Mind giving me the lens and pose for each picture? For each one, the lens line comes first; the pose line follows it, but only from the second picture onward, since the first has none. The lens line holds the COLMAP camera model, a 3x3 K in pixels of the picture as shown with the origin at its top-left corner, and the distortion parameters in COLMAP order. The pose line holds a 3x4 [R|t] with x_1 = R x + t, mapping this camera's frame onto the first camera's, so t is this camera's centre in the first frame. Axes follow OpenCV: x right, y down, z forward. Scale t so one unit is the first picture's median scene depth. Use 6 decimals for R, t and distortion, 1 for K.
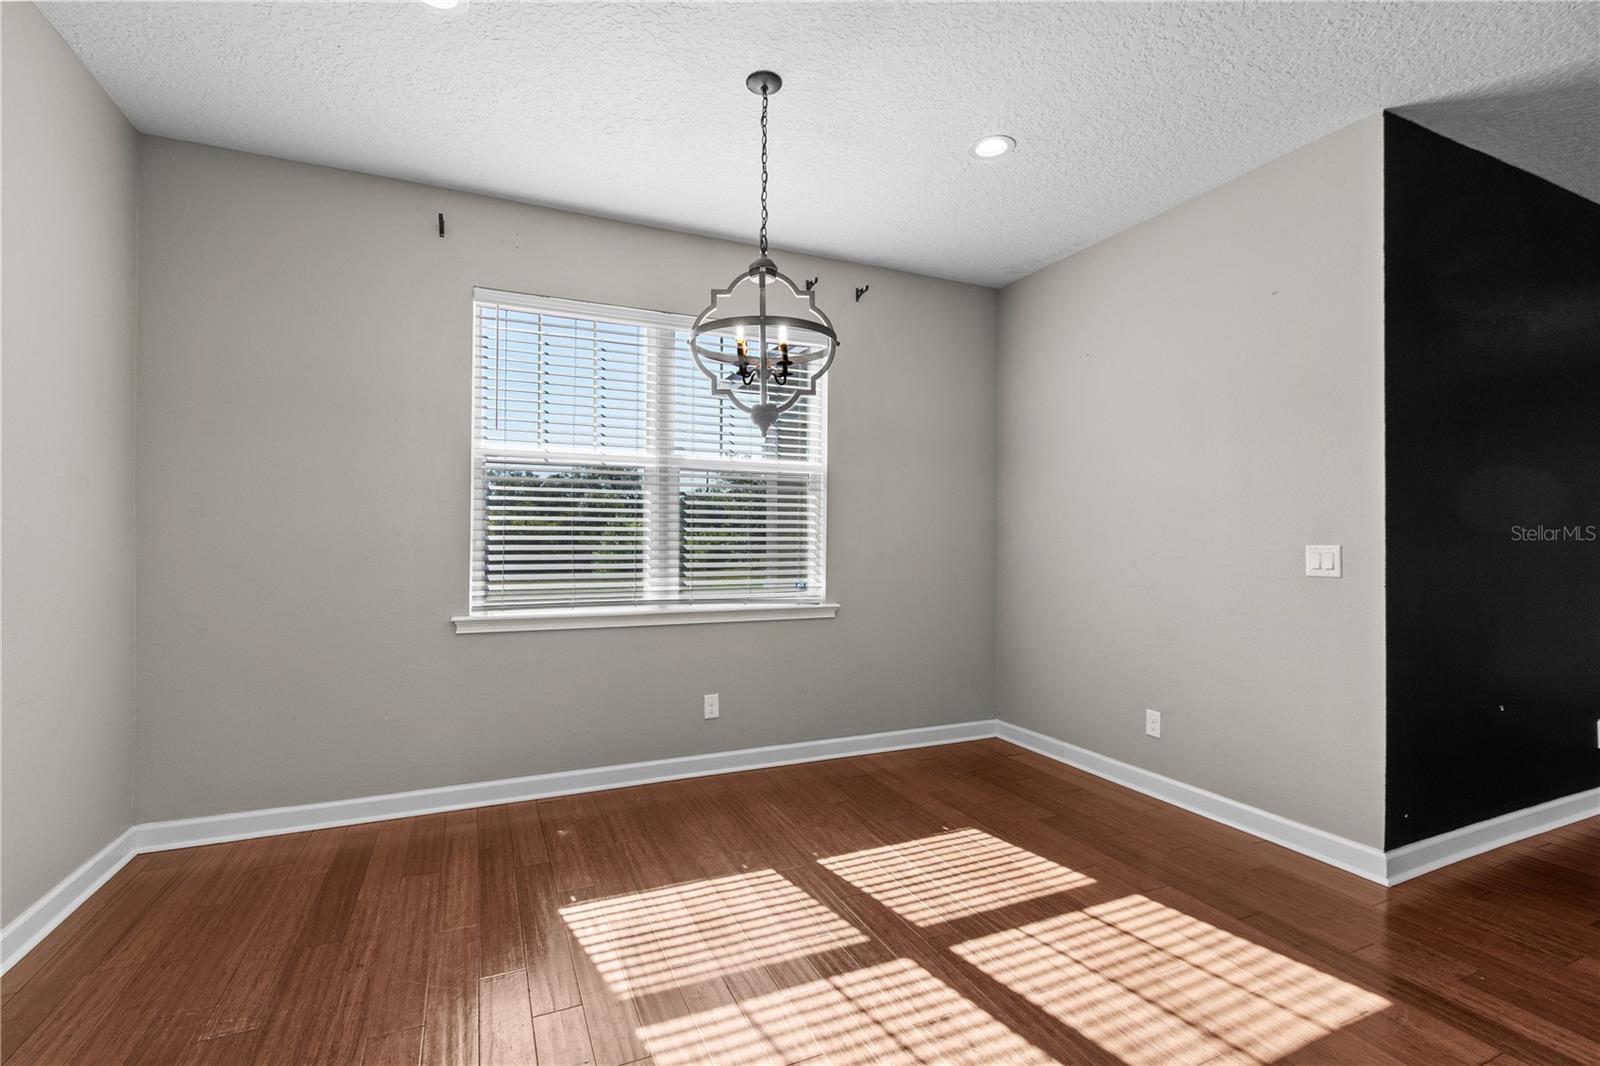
lens RADIAL K [[713.6, 0, 797.6], [0, 713.6, 536.6], [0, 0, 1]] dist [0.002537, 0.000125]
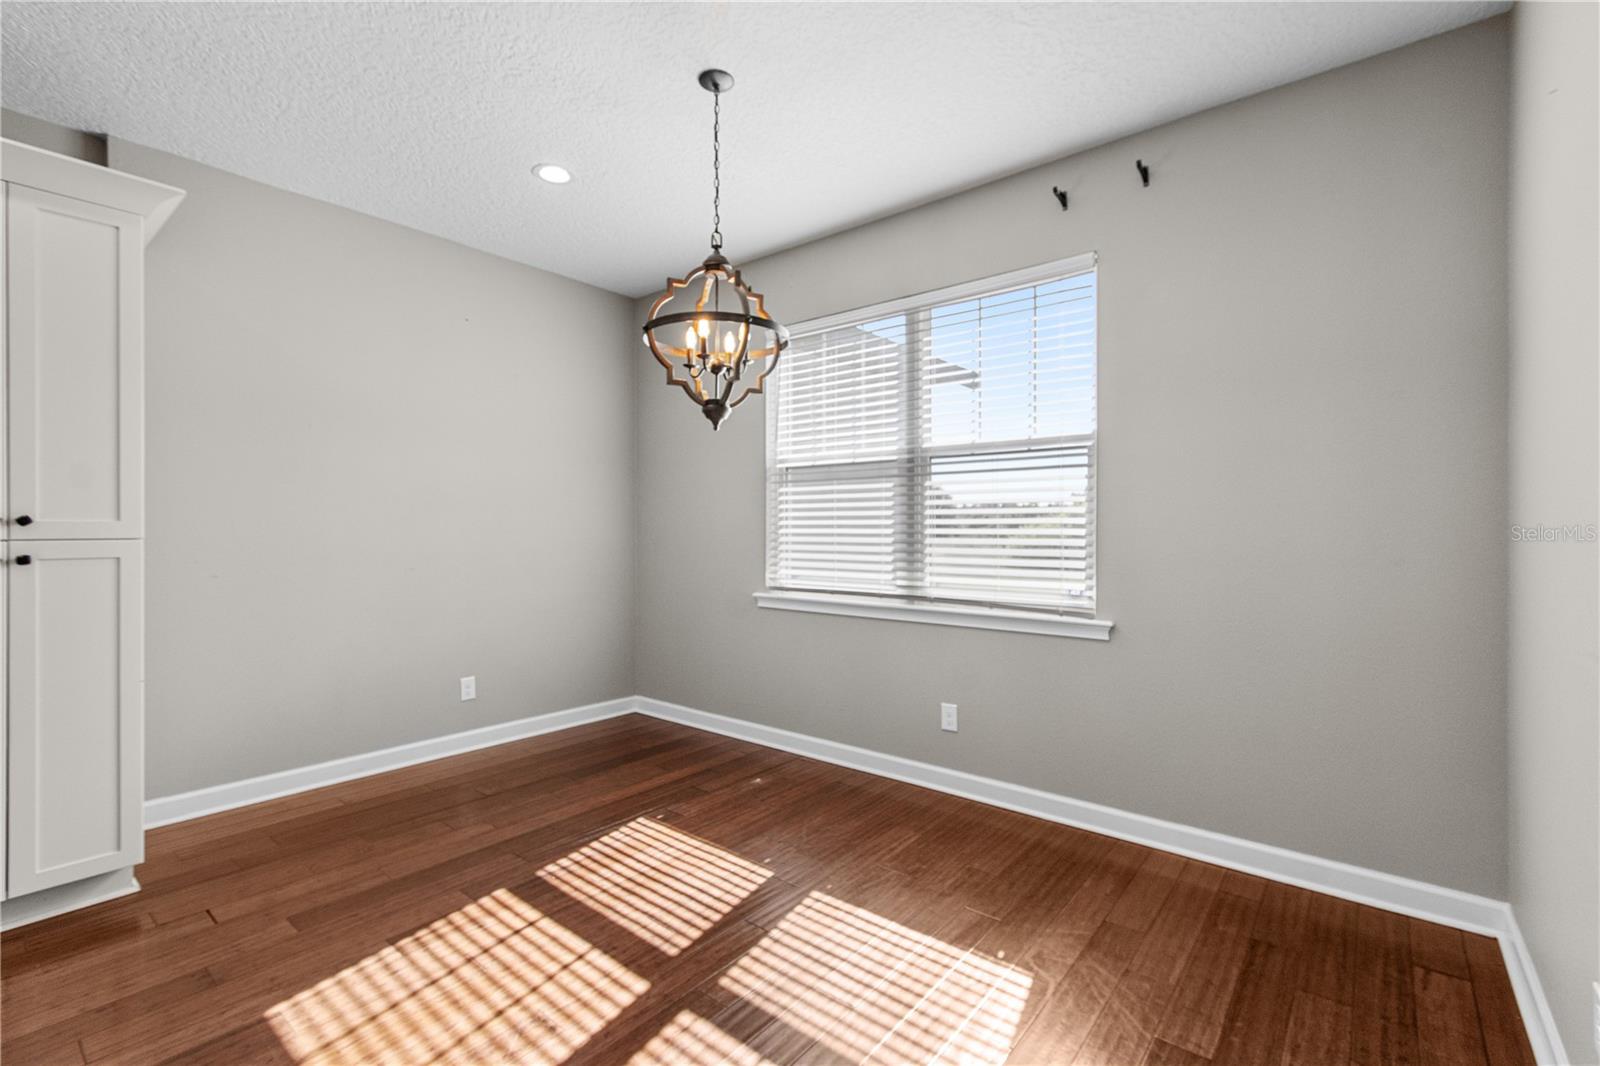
lens RADIAL K [[709.7, 0, 793.2], [0, 709.7, 535.9], [0, 0, 1]] dist [0.011001, -0.000107]
pose [[0.446345, 0.005138, -0.894846, 0.908508], [0.003210, 0.999968, 0.007342, 0.004240], [0.894855, -0.006150, 0.446314, 0.653565]]
